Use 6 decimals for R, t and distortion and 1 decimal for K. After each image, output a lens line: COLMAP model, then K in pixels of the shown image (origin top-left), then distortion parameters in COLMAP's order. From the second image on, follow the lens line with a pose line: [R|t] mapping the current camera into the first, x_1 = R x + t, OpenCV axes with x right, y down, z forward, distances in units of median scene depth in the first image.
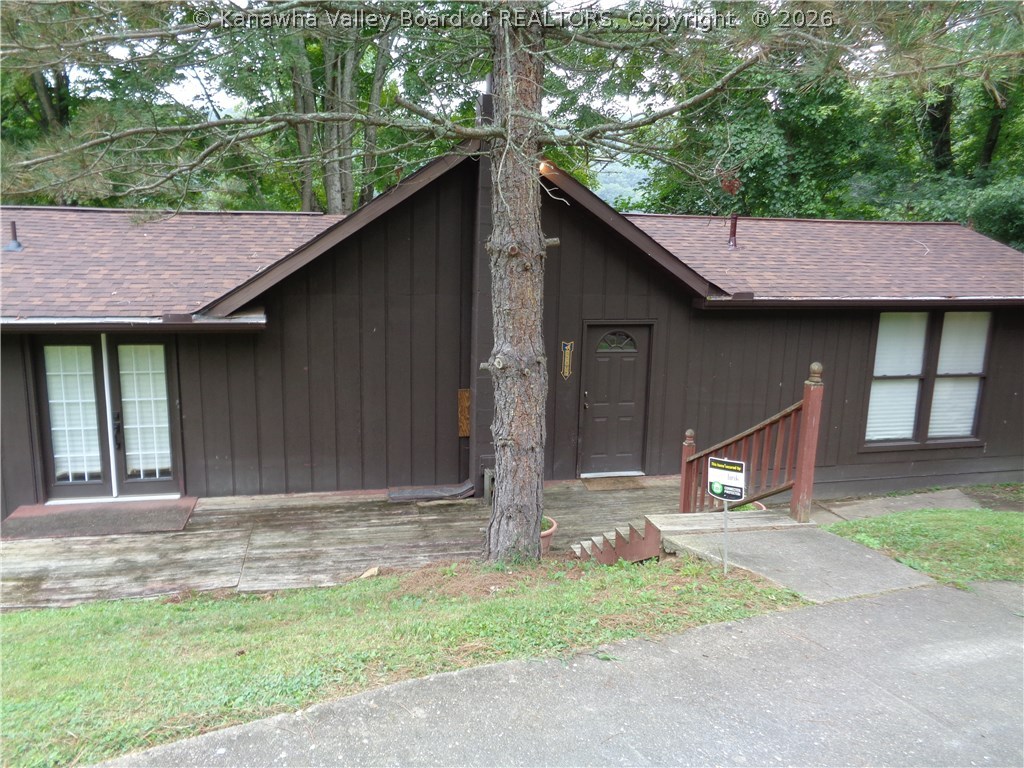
lens RADIAL K [[765.8, 0, 512.0], [0, 765.8, 384.0], [0, 0, 1]] dist [-0.005668, 0.000781]
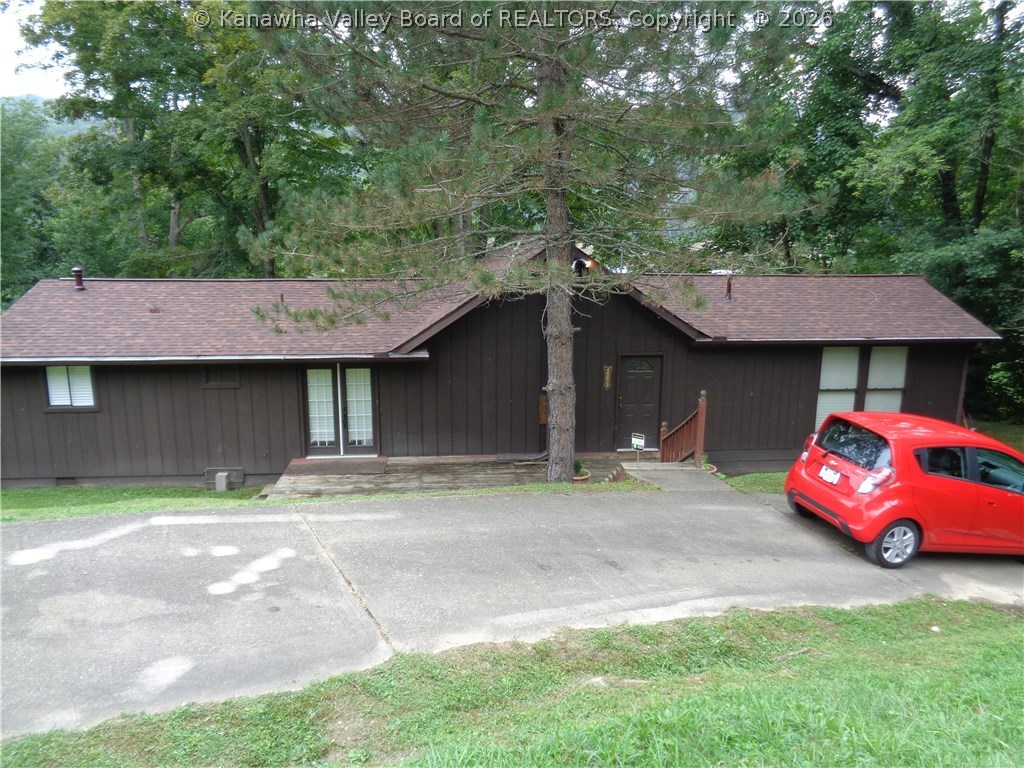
lens RADIAL K [[756.8, 0, 512.0], [0, 756.8, 384.0], [0, 0, 1]] dist [0.198056, -0.000432]
pose [[0.990298, 0.009856, -0.138612, 0.105487], [-0.008189, 0.999887, 0.012592, -0.040583], [0.138720, -0.011335, 0.990267, -0.677041]]
